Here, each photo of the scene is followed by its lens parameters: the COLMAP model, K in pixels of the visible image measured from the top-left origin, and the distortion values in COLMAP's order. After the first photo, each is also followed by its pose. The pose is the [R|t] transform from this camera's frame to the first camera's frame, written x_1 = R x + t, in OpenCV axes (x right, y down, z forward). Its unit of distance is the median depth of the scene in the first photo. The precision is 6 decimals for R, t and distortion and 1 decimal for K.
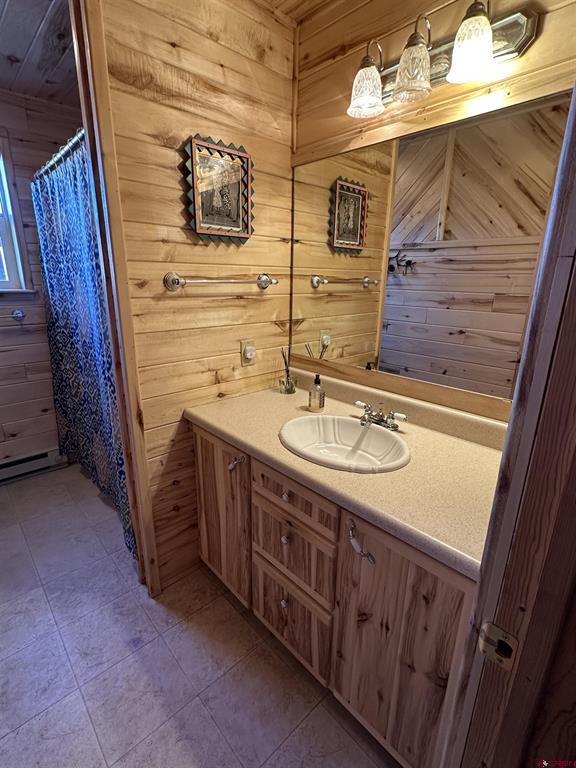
lens RADIAL K [[371.5, 0, 290.9], [0, 371.5, 389.5], [0, 0, 1]] dist [-0.001529, -0.001101]
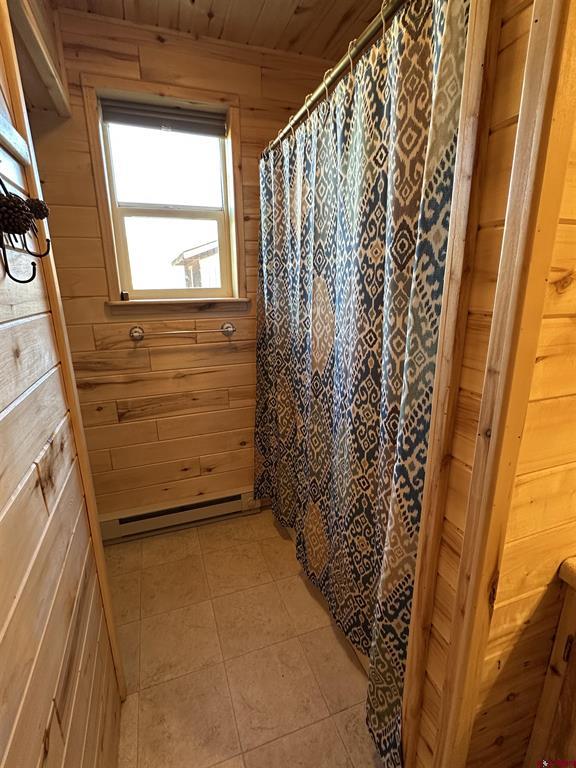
lens RADIAL K [[371.5, 0, 284.5], [0, 371.5, 383.9], [0, 0, 1]] dist [-0.001529, -0.001101]
pose [[0.916629, 0.071974, -0.393206, -0.306196], [-0.080880, 0.996705, -0.006102, -0.090770], [0.391471, 0.037395, 0.919430, 0.316775]]
